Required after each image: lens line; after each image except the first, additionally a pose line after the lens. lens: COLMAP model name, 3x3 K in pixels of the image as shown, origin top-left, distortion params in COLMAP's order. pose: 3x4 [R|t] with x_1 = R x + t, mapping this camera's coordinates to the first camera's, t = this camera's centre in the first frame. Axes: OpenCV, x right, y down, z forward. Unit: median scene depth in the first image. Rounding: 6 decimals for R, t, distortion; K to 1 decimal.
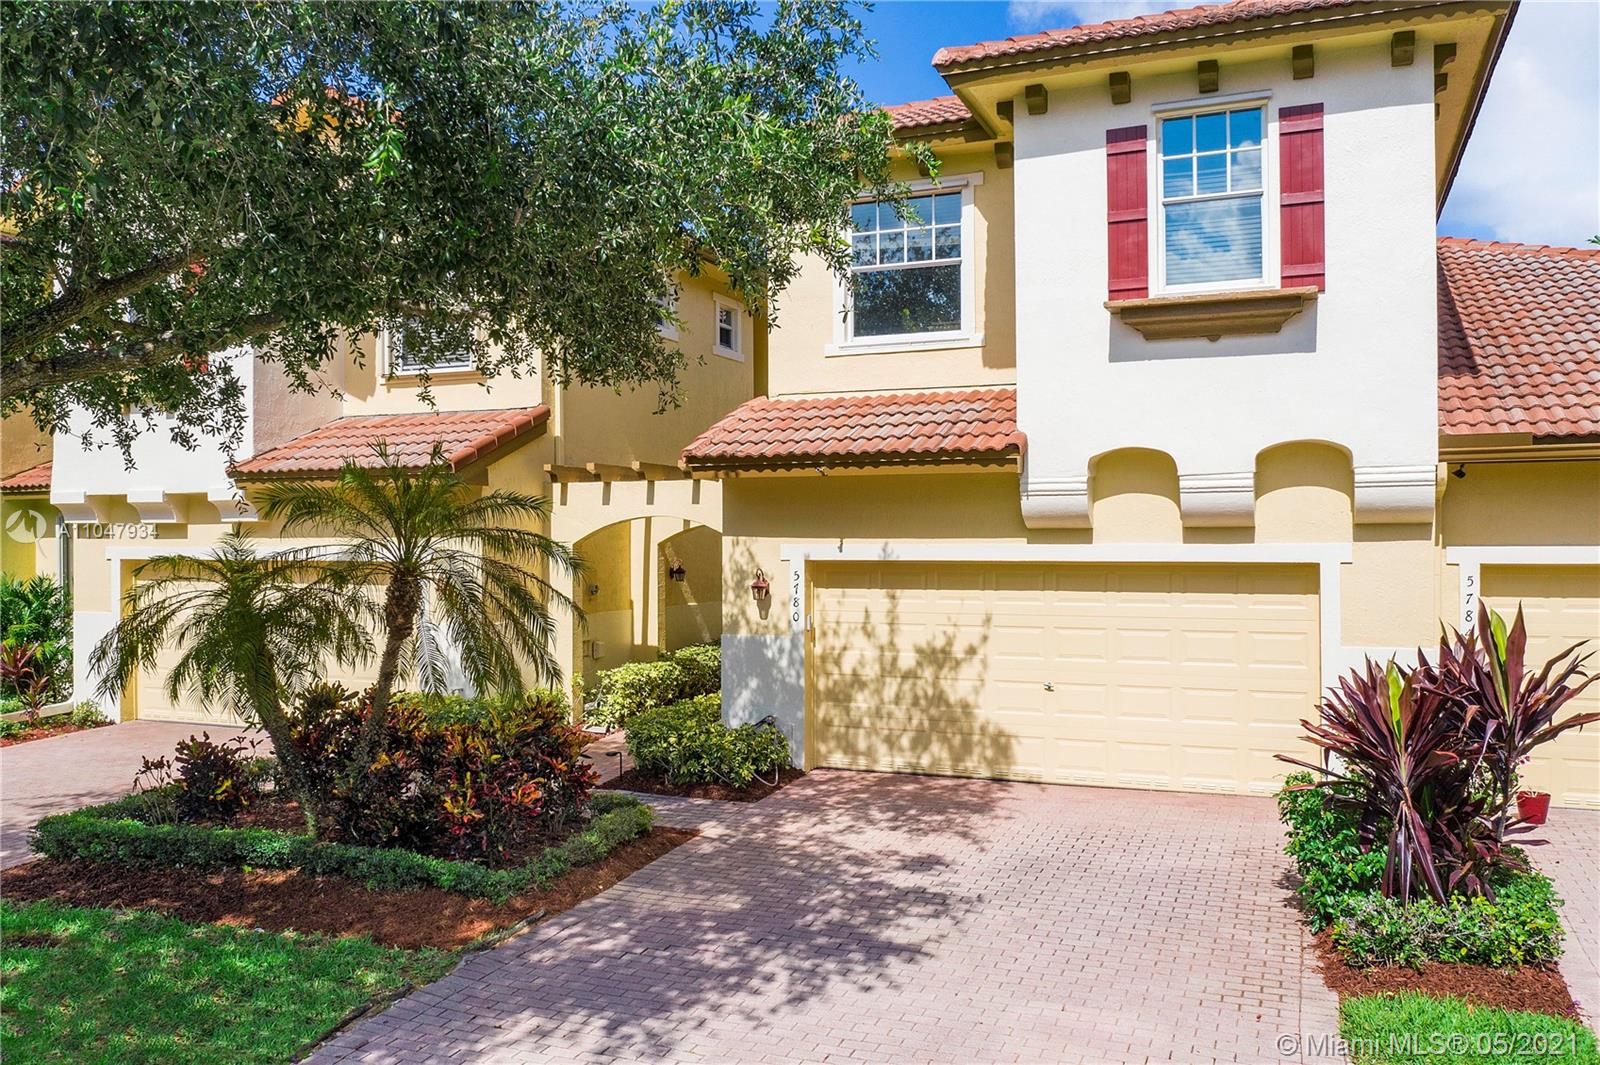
lens RADIAL K [[1248.8, 0, 800.0], [0, 1248.8, 532.5], [0, 0, 1]] dist [-0.014310, -0.006255]
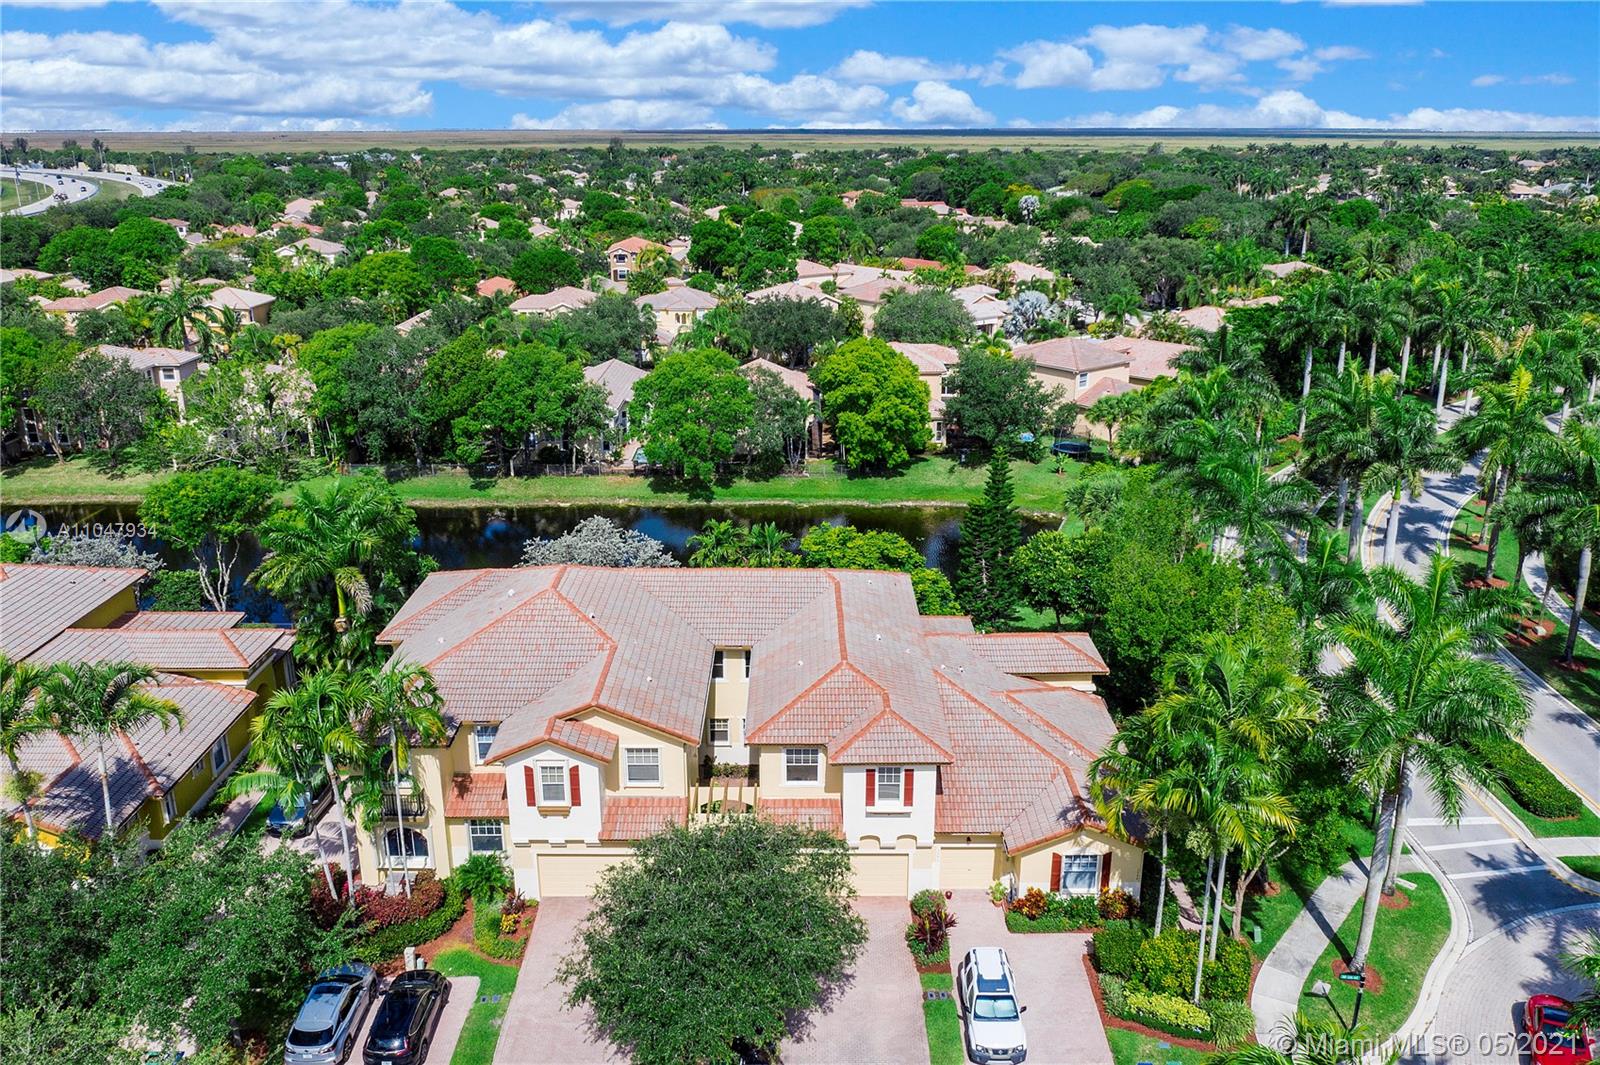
lens RADIAL K [[1248.8, 0, 800.0], [0, 1248.8, 532.5], [0, 0, 1]] dist [-0.014310, -0.006255]
pose [[0.924639, -0.115246, 0.362988, -1.404626], [-0.005366, 0.949079, 0.314993, -2.424349], [-0.380806, -0.293203, 0.876937, -2.383321]]
